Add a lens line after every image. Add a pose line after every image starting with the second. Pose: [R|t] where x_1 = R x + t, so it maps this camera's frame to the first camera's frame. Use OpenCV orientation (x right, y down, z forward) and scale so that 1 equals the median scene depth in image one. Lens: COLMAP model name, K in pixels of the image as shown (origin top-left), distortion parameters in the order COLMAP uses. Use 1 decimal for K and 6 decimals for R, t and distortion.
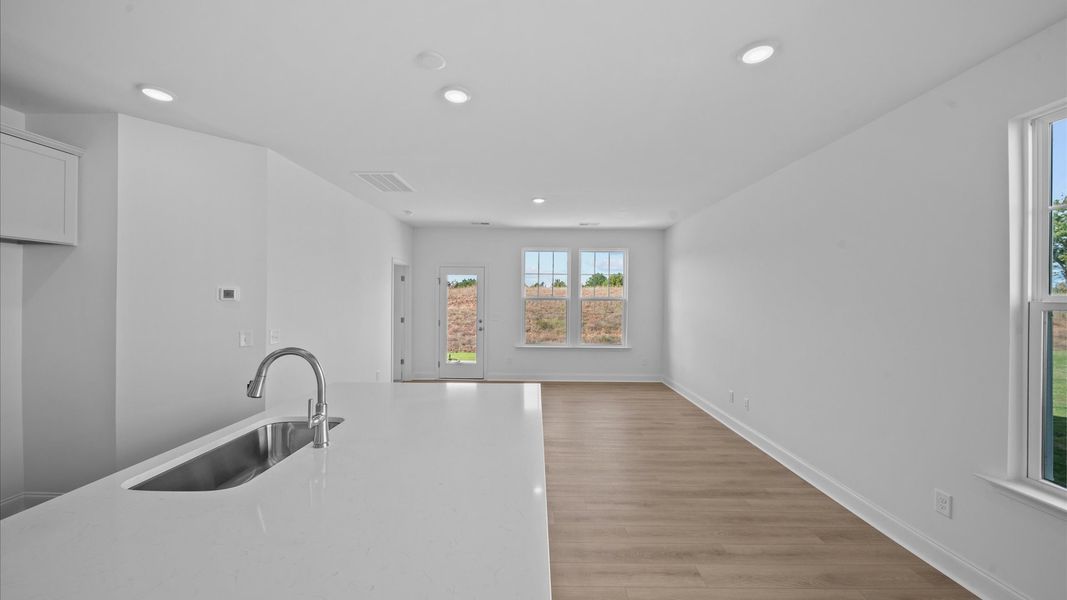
lens RADIAL K [[379.2, 0, 533.5], [0, 379.2, 300.0], [0, 0, 1]] dist [-0.001027, -0.000254]
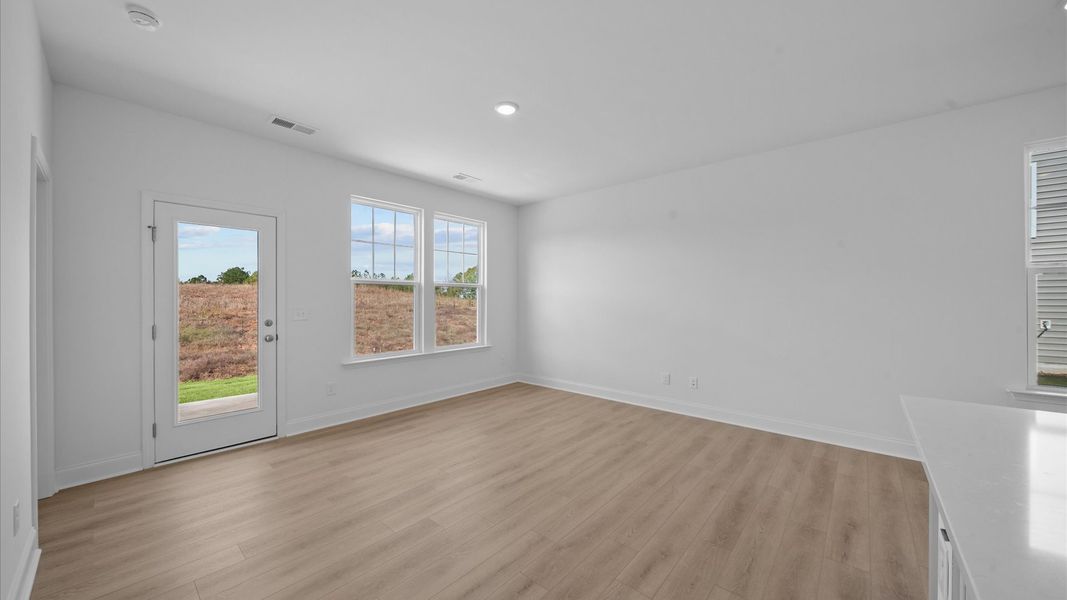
lens RADIAL K [[379.2, 0, 533.5], [0, 379.2, 300.0], [0, 0, 1]] dist [-0.001027, -0.000254]
pose [[0.651409, -0.009473, 0.758668, -0.325528], [0.012083, 0.999925, 0.002111, 0.031298], [-0.758631, 0.007791, 0.651474, 0.447738]]
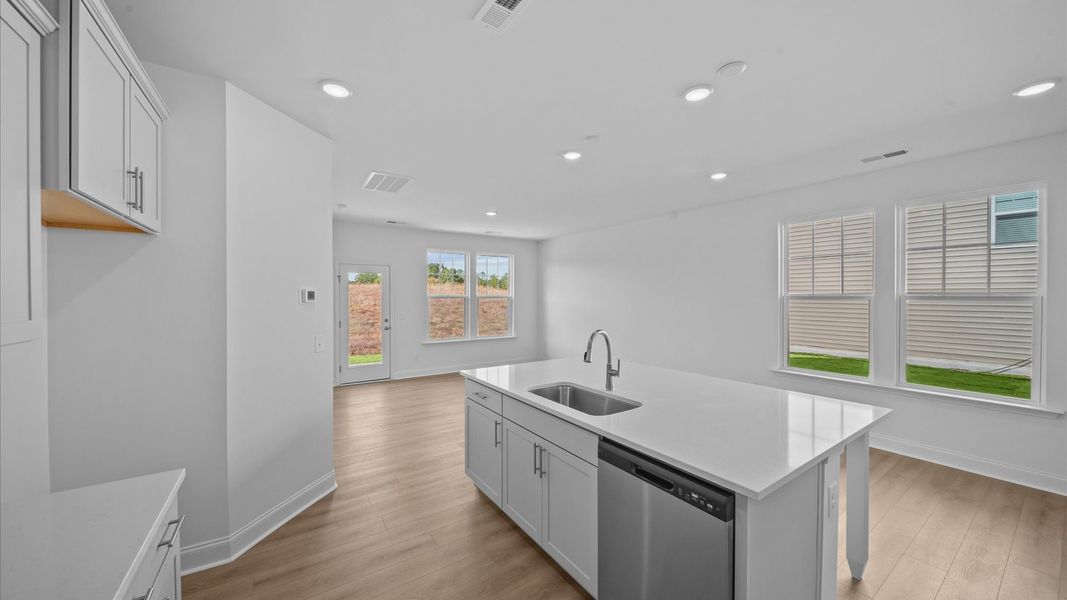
lens RADIAL K [[379.2, 0, 533.5], [0, 379.2, 300.0], [0, 0, 1]] dist [-0.001027, -0.000254]
pose [[0.821194, -0.015955, 0.570427, -0.430734], [0.012106, 0.999871, 0.010539, -0.003720], [-0.570521, -0.001750, 0.821281, -0.033186]]
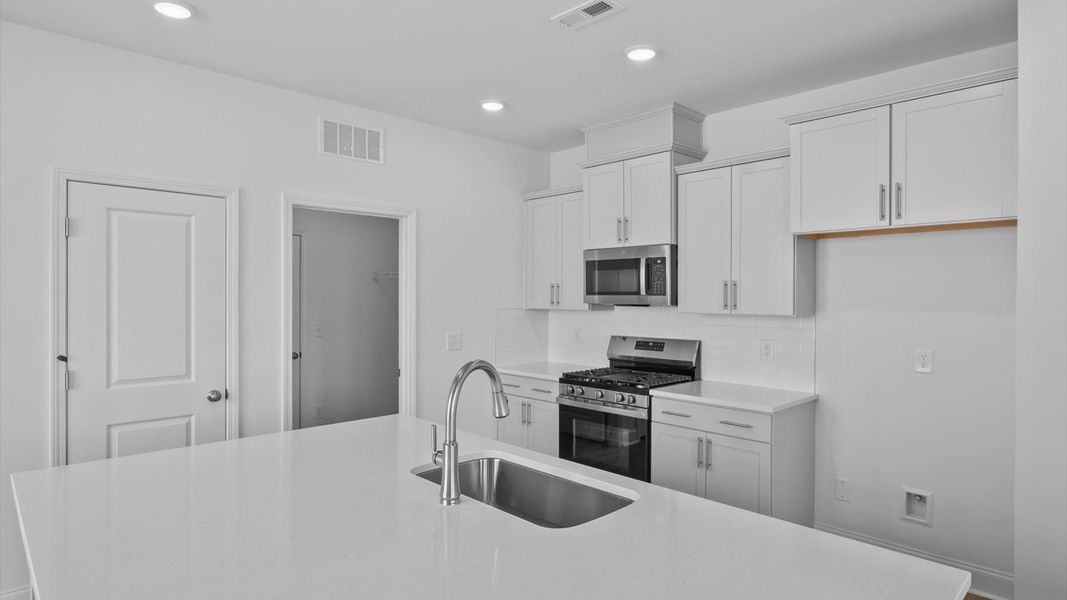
lens RADIAL K [[581.8, 0, 533.5], [0, 581.8, 300.0], [0, 0, 1]] dist [0.000271, -0.000236]
pose [[-0.709676, -0.003727, -0.704519, 0.026089], [-0.013710, 0.999870, 0.008521, -0.001455], [0.704395, 0.015706, -0.709634, 0.464014]]
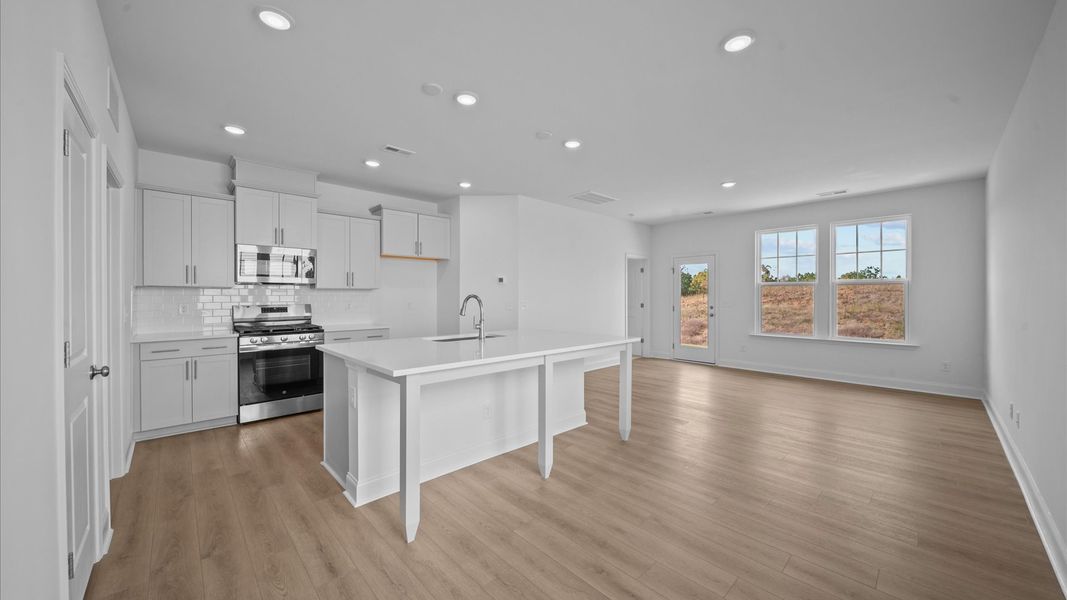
lens RADIAL K [[381.6, 0, 533.5], [0, 381.6, 300.0], [0, 0, 1]] dist [0.000717, 0.000046]
pose [[0.690912, -0.001479, -0.722937, 0.306851], [0.001169, 0.999999, -0.000928, 0.039663], [0.722938, -0.000204, 0.690913, -0.075269]]
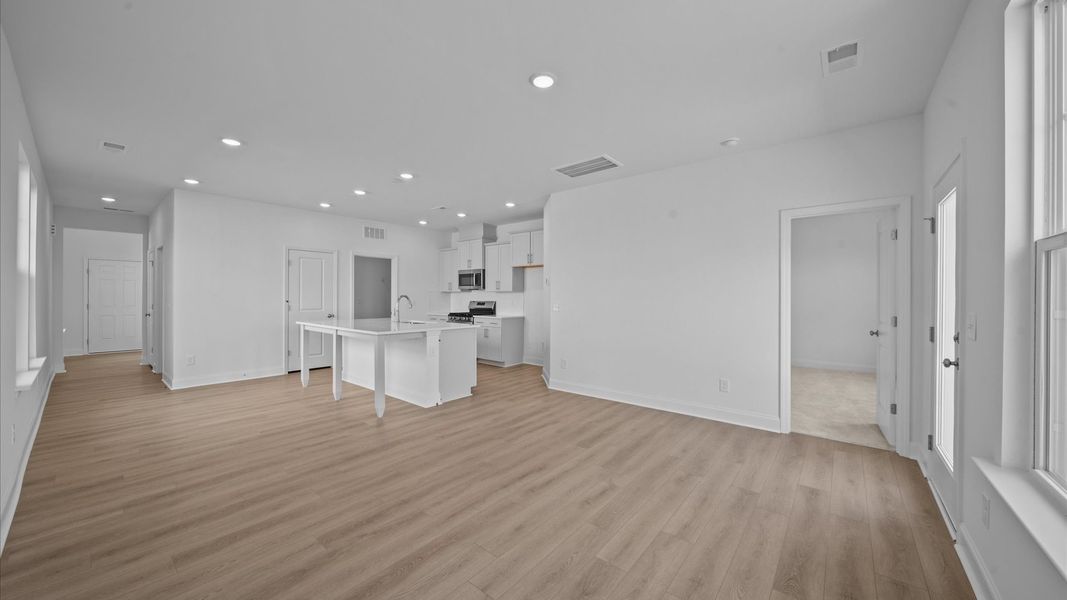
lens RADIAL K [[379.2, 0, 533.5], [0, 379.2, 300.0], [0, 0, 1]] dist [-0.001027, -0.000254]
pose [[-0.630957, -0.004623, -0.775804, 0.338100], [-0.016076, 0.999845, 0.007116, 0.031860], [0.775651, 0.016962, -0.630934, 1.033888]]
